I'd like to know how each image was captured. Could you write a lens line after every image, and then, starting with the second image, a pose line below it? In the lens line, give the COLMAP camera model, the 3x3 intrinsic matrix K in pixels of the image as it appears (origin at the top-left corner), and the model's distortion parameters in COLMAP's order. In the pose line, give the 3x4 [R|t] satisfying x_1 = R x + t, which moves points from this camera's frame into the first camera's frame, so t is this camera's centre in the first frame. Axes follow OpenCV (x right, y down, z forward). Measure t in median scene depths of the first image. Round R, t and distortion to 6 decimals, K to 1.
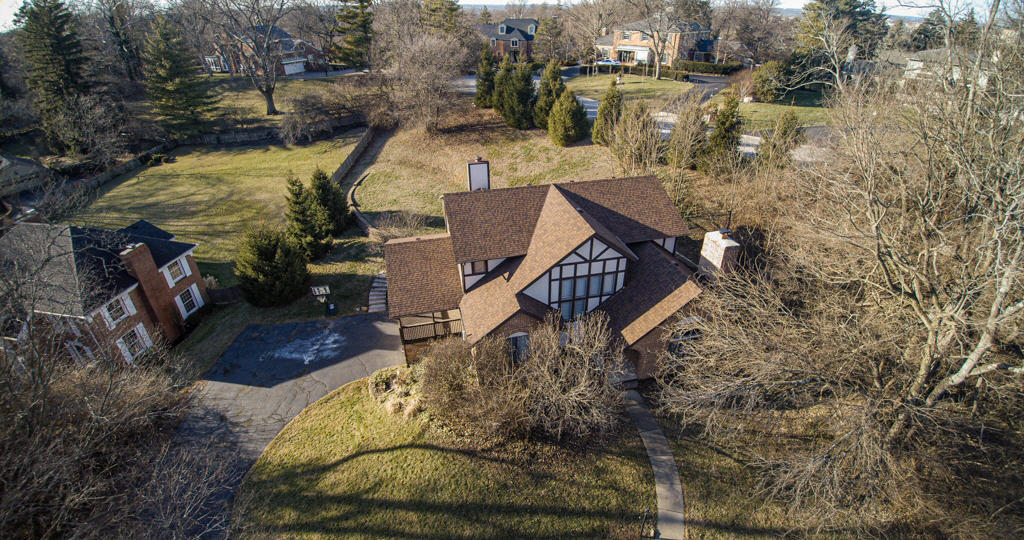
lens RADIAL K [[467.6, 0, 523.4], [0, 467.6, 245.7], [0, 0, 1]] dist [-0.046920, -0.006013]
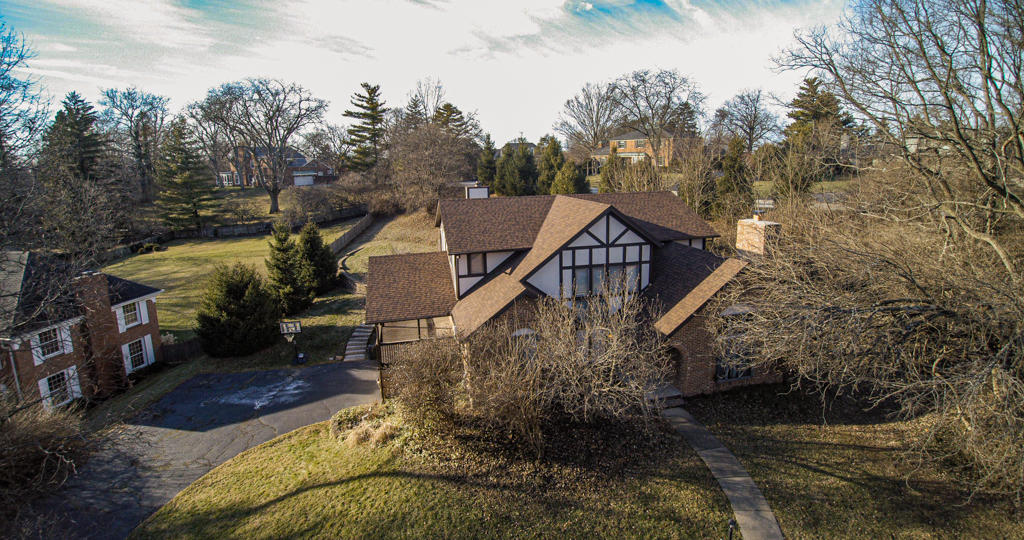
lens RADIAL K [[467.6, 0, 517.6], [0, 467.6, 266.7], [0, 0, 1]] dist [-0.046920, -0.006013]
pose [[0.999714, -0.018828, -0.014769, -0.007315], [0.012417, 0.935745, -0.352459, 0.350945], [0.020457, 0.352174, 0.935711, 0.211609]]
